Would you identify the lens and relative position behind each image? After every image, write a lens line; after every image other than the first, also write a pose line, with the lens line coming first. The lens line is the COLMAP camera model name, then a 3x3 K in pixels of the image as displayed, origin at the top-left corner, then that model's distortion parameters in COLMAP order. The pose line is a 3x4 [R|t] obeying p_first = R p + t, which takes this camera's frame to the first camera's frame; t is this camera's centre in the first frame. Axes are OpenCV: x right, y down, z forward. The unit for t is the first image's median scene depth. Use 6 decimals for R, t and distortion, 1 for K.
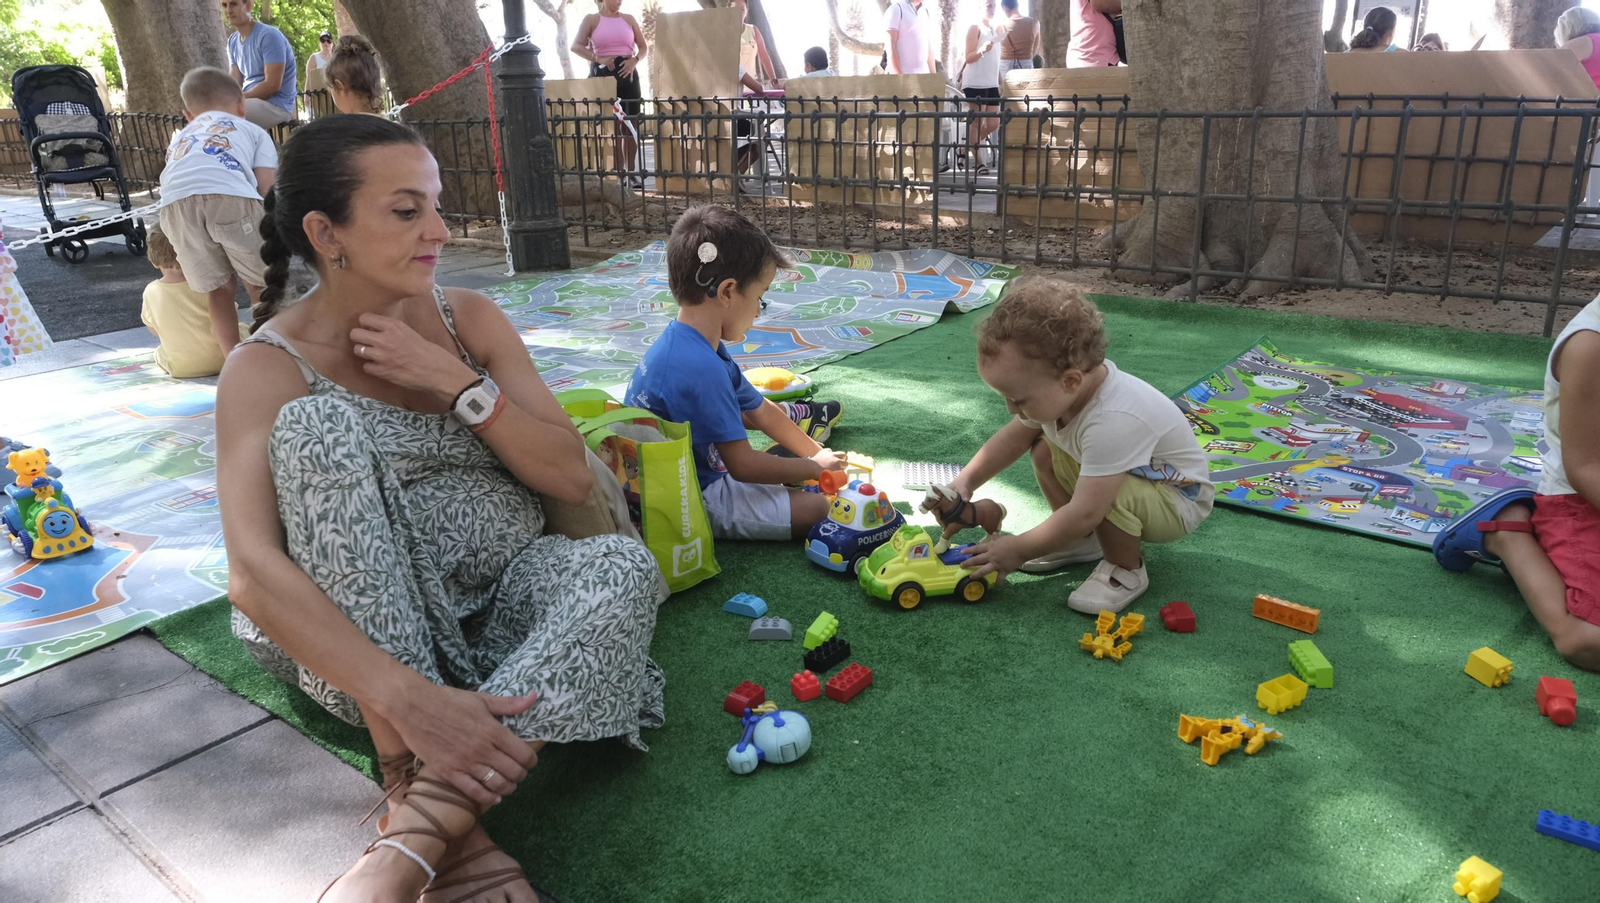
lens RADIAL K [[1071.4, 0, 807.1], [0, 1071.4, 453.0], [0, 0, 1]] dist [-0.025777, -0.000023]
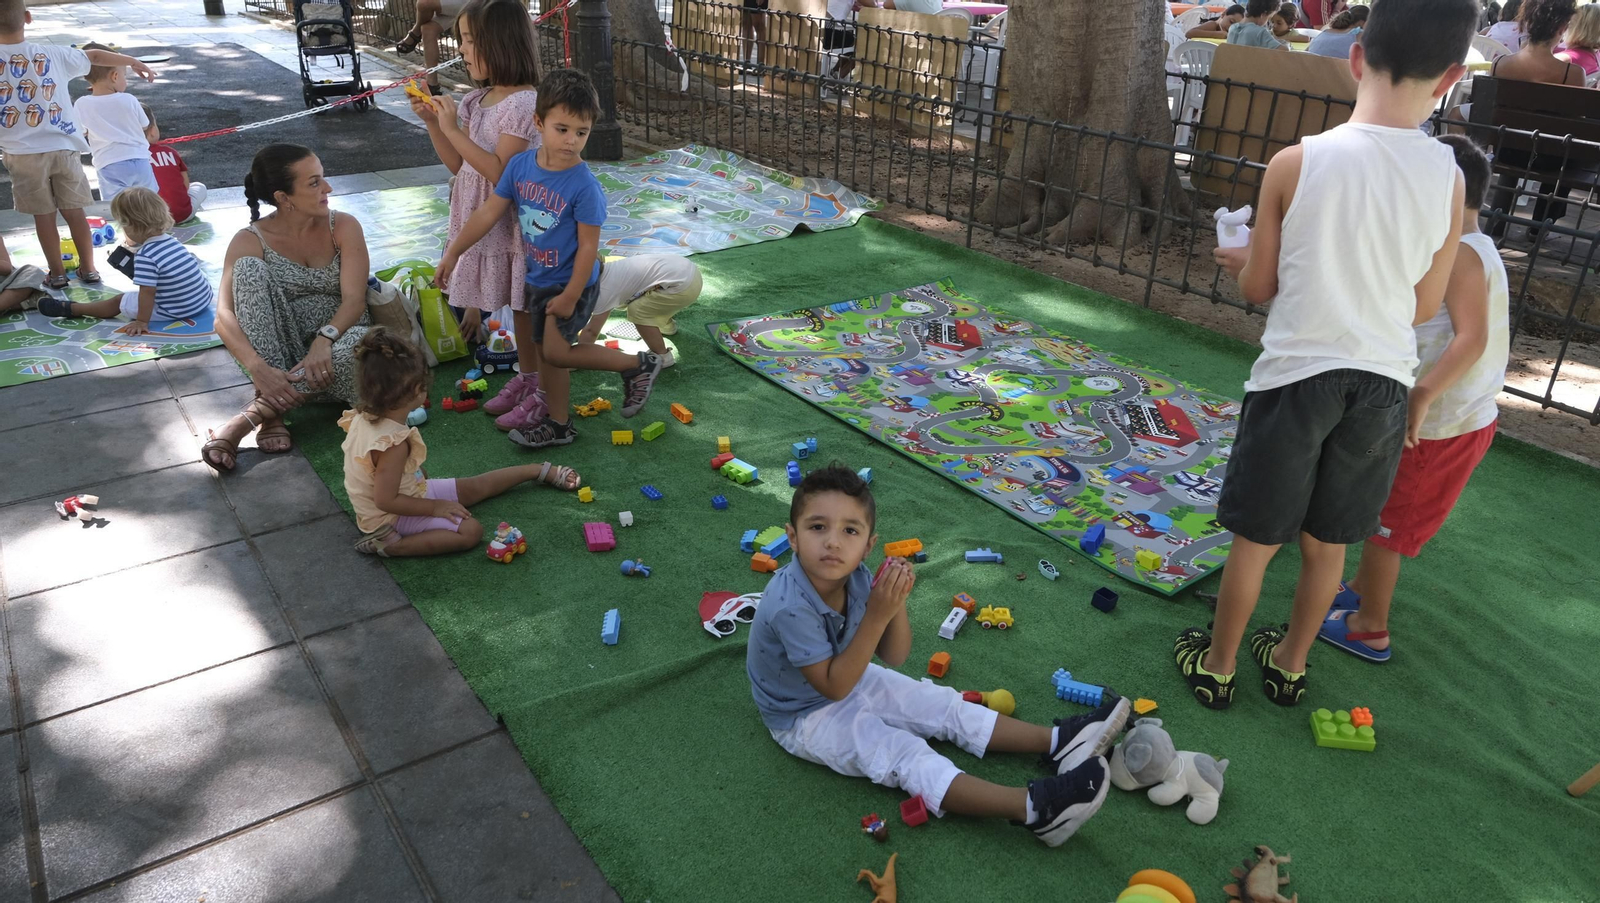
lens RADIAL K [[1071.4, 0, 802.3], [0, 1071.4, 444.9], [0, 0, 1]] dist [-0.025777, -0.000023]
pose [[0.962057, 0.163754, -0.218246, 0.663220], [-0.135810, 0.981147, 0.137502, -0.062973], [0.236648, -0.102645, 0.966158, -0.564036]]
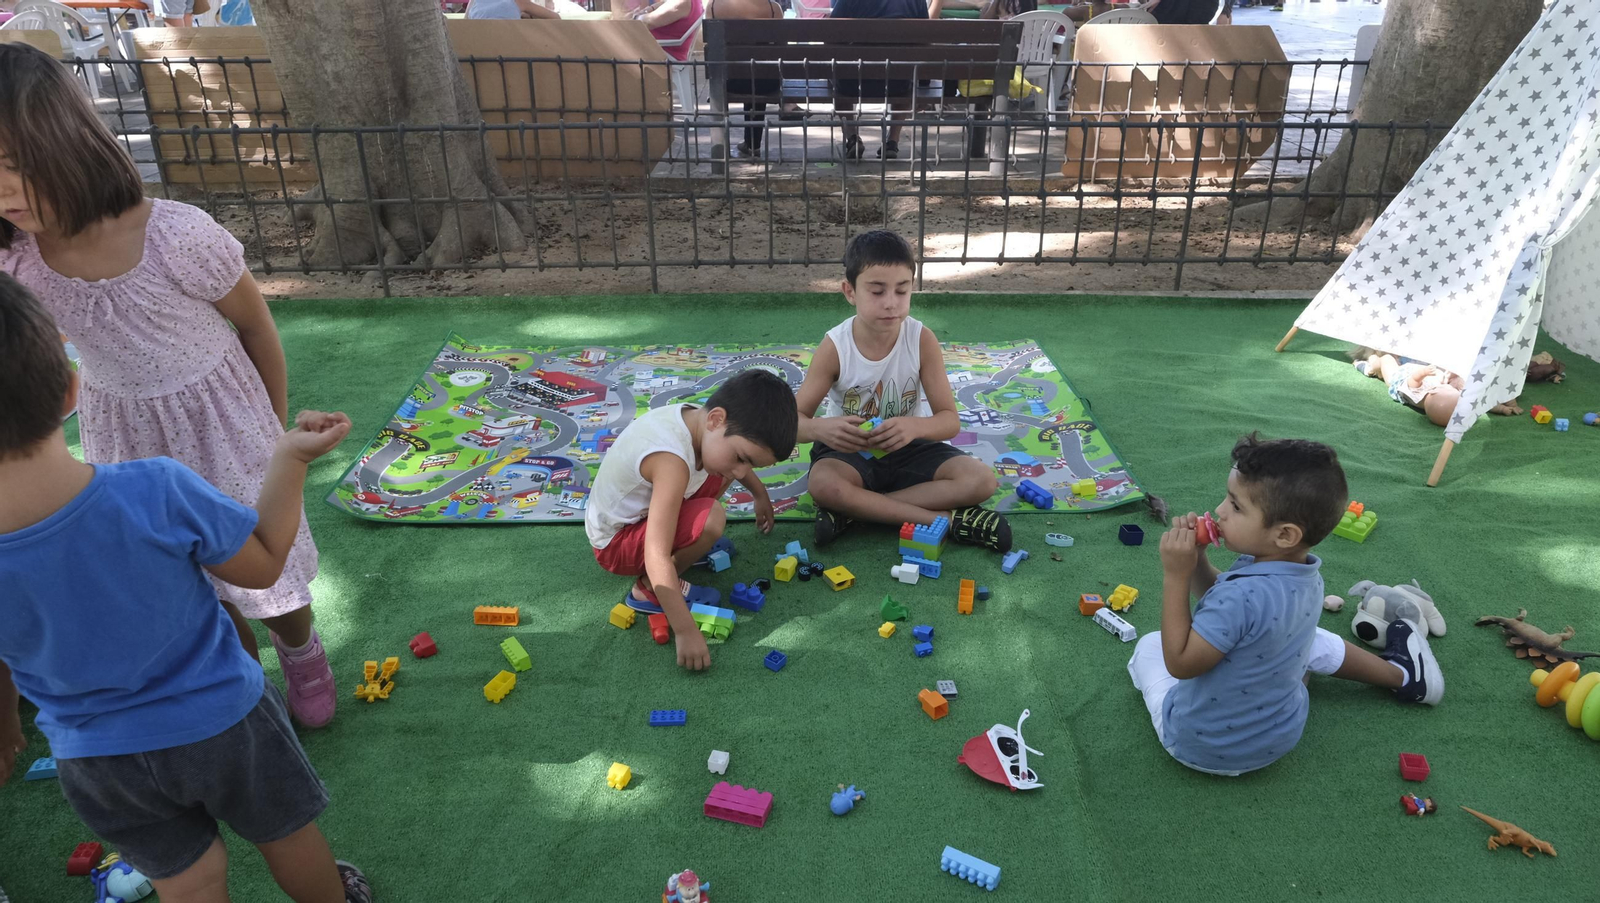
lens RADIAL K [[1071.4, 0, 802.6], [0, 1071.4, 449.3], [0, 0, 1]] dist [-0.025777, -0.000023]
pose [[0.764801, -0.262722, 0.588266, -0.009396], [0.189871, 0.964438, 0.183871, -0.142090], [-0.615653, -0.028930, 0.787486, -0.207699]]
